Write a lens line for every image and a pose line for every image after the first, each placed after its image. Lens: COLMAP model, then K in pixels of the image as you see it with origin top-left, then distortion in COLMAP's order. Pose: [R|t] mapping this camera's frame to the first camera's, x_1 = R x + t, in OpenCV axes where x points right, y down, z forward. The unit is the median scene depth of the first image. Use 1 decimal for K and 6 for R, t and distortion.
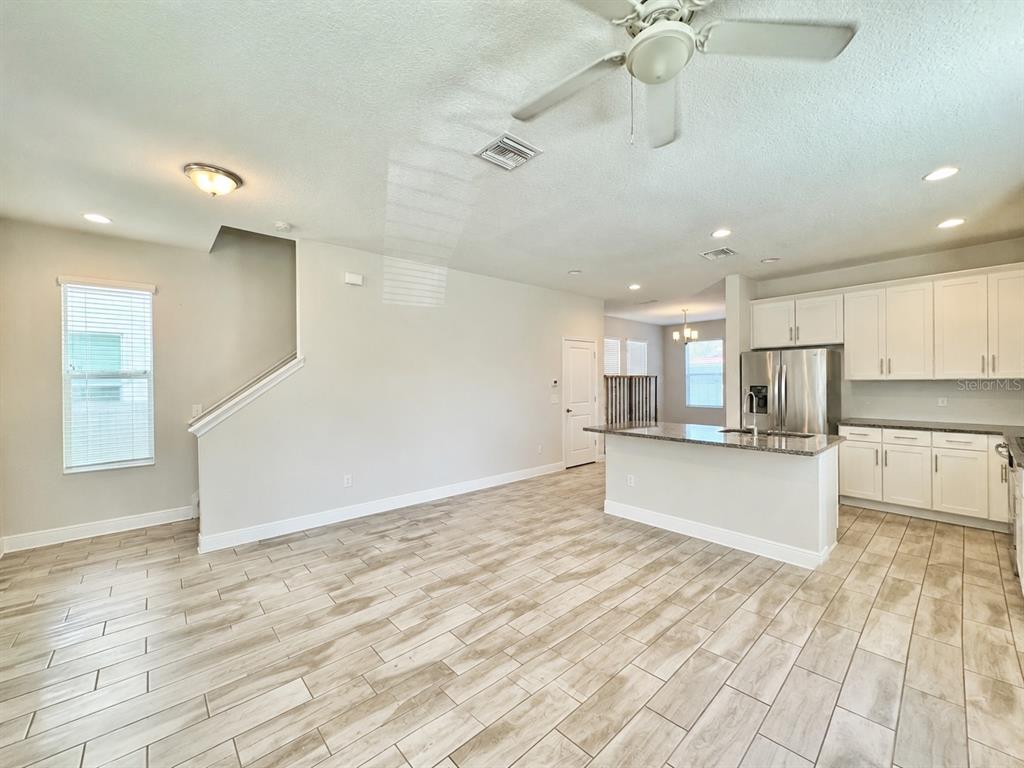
lens RADIAL K [[410.0, 0, 512.0], [0, 410.0, 384.0], [0, 0, 1]] dist [-0.003592, -0.000325]
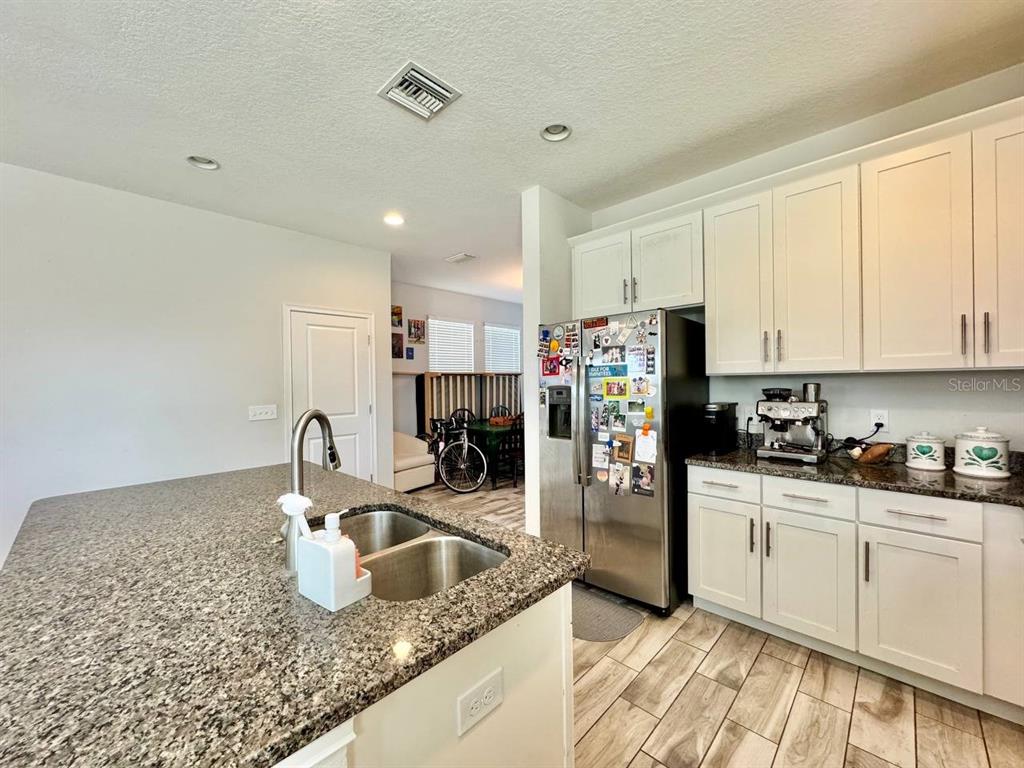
lens RADIAL K [[410.0, 0, 512.0], [0, 410.0, 384.0], [0, 0, 1]] dist [-0.003592, -0.000325]
pose [[0.998597, -0.010978, 0.051810, 0.590797], [0.010969, 0.999940, 0.000472, -0.001658], [-0.051812, 0.000097, 0.998657, 0.537787]]
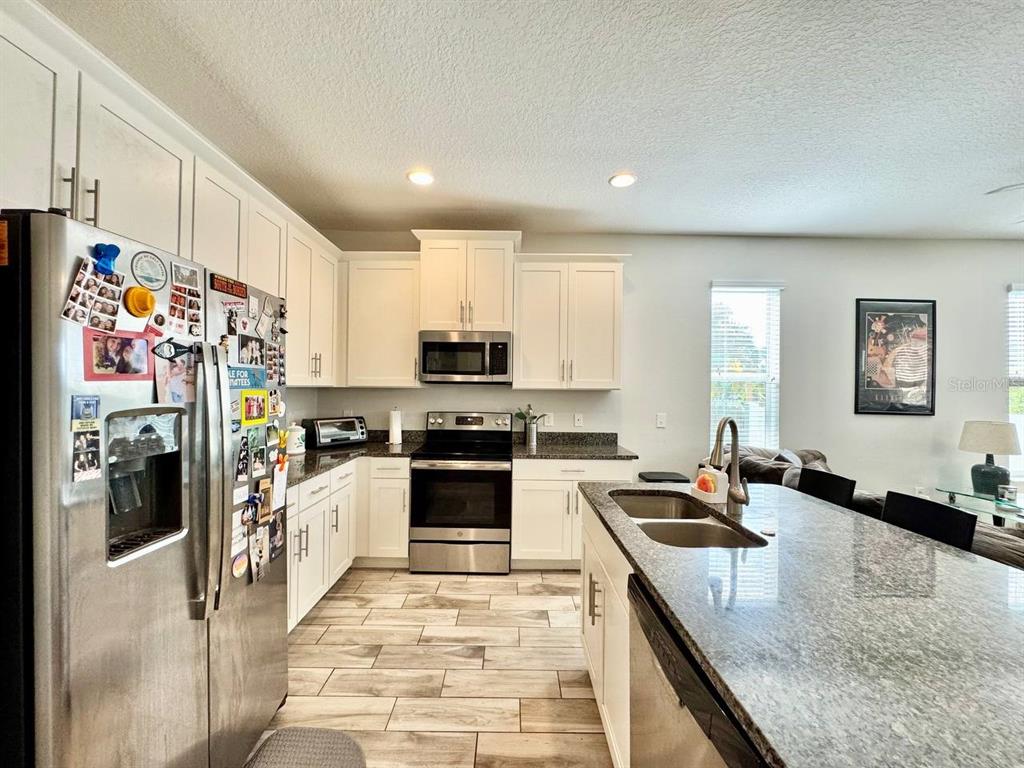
lens RADIAL K [[410.0, 0, 512.0], [0, 410.0, 384.0], [0, 0, 1]] dist [-0.003592, -0.000325]
pose [[-0.733601, 0.002085, 0.679578, 0.379123], [-0.005893, 0.999938, -0.009430, -0.010930], [-0.679555, -0.010923, -0.733543, 1.178298]]
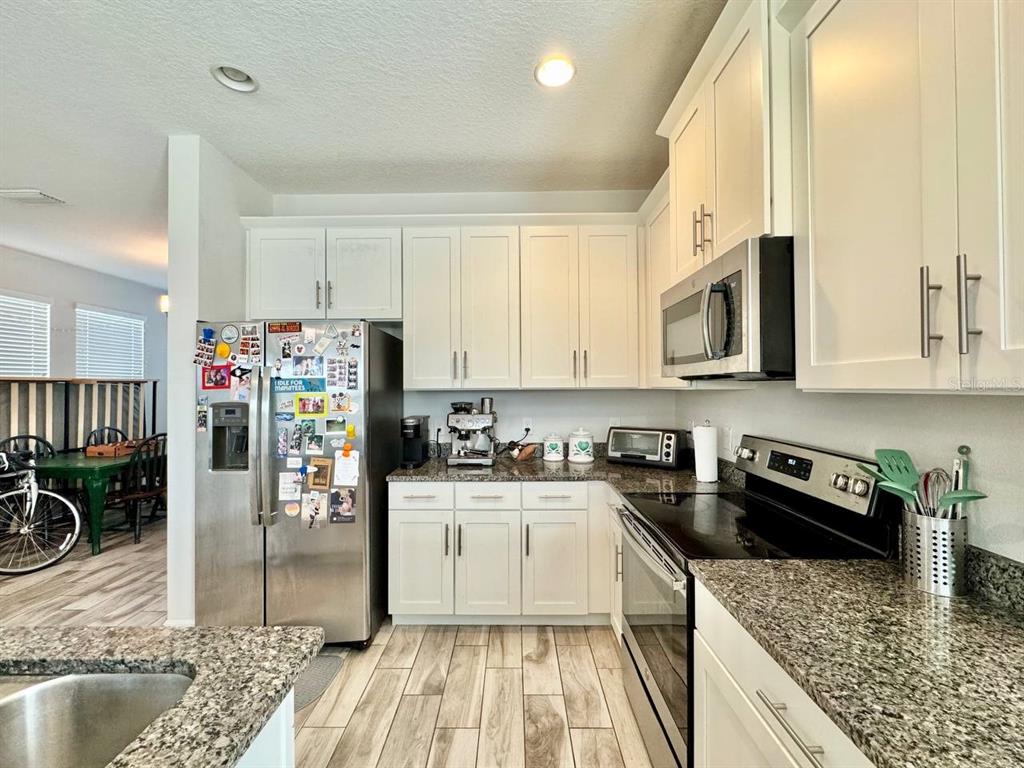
lens RADIAL K [[410.0, 0, 512.0], [0, 410.0, 384.0], [0, 0, 1]] dist [-0.003592, -0.000325]
pose [[0.682844, 0.005227, 0.730545, 0.570075], [0.006342, 0.999894, -0.013081, -0.010892], [-0.730536, 0.013565, 0.682739, 0.583578]]
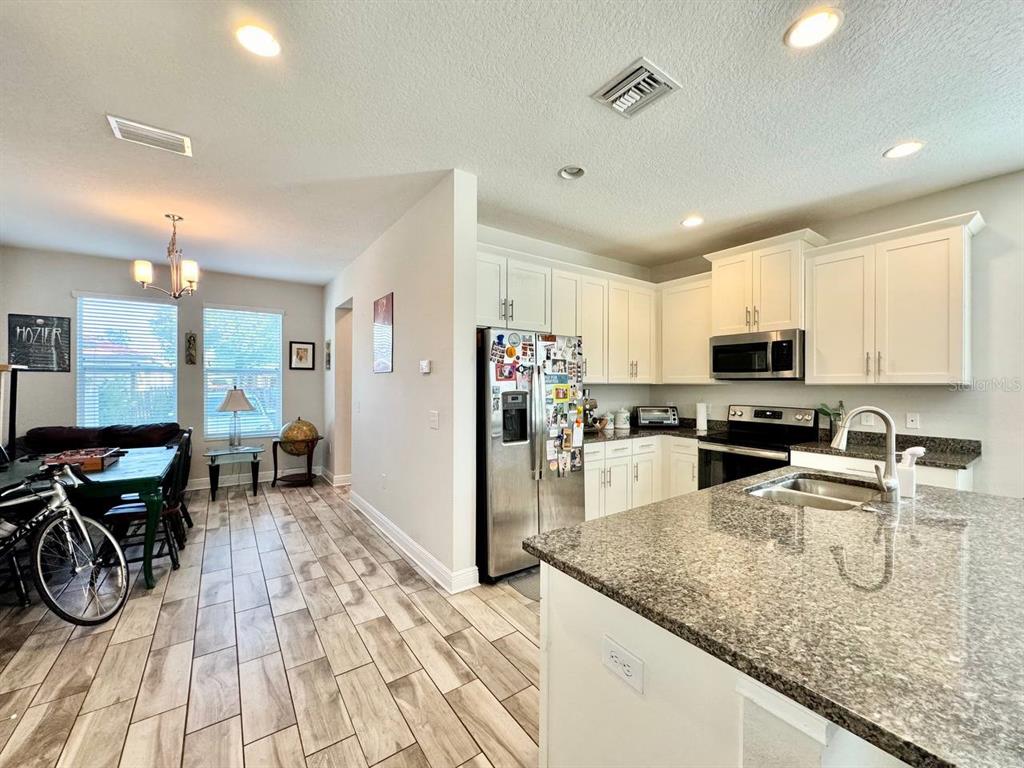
lens RADIAL K [[410.0, 0, 512.0], [0, 410.0, 384.0], [0, 0, 1]] dist [-0.003592, -0.000325]
pose [[0.129643, 0.004417, 0.991551, 0.063026], [0.000053, 0.999990, -0.004462, -0.006214], [-0.991561, 0.000631, 0.129641, 1.069342]]
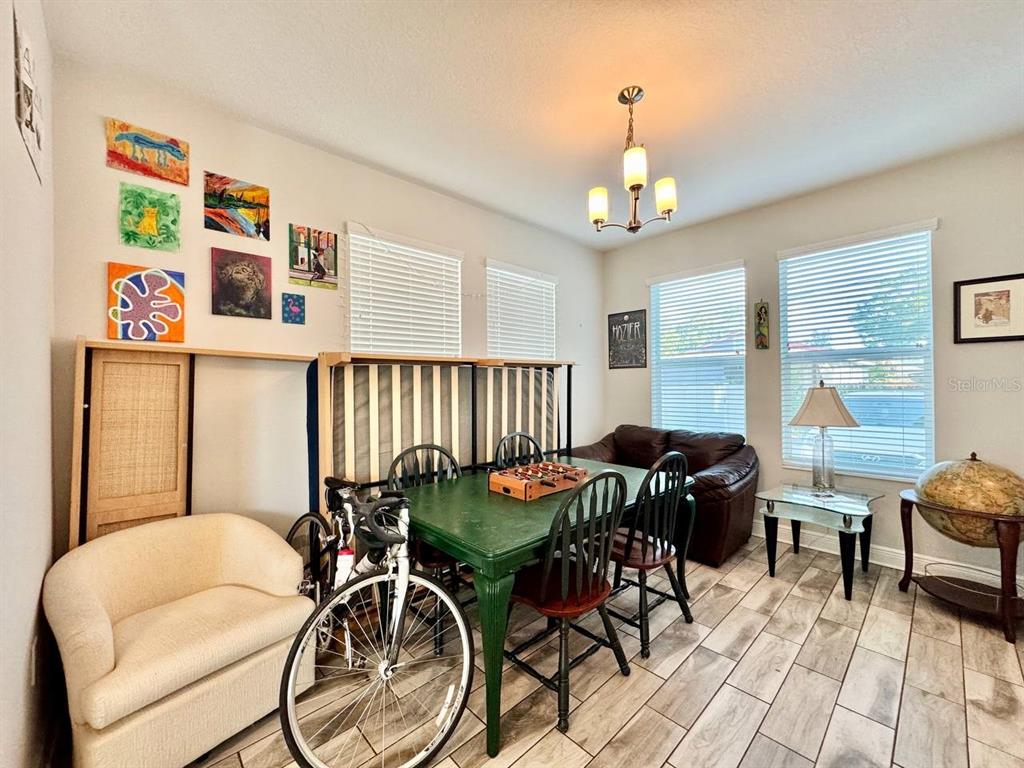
lens RADIAL K [[410.0, 0, 512.0], [0, 410.0, 384.0], [0, 0, 1]] dist [-0.003592, -0.000325]
pose [[0.999973, -0.006057, 0.004198, 0.613300], [0.006063, 0.999981, -0.001490, -0.003181], [-0.004189, 0.001516, 0.999990, 1.348797]]
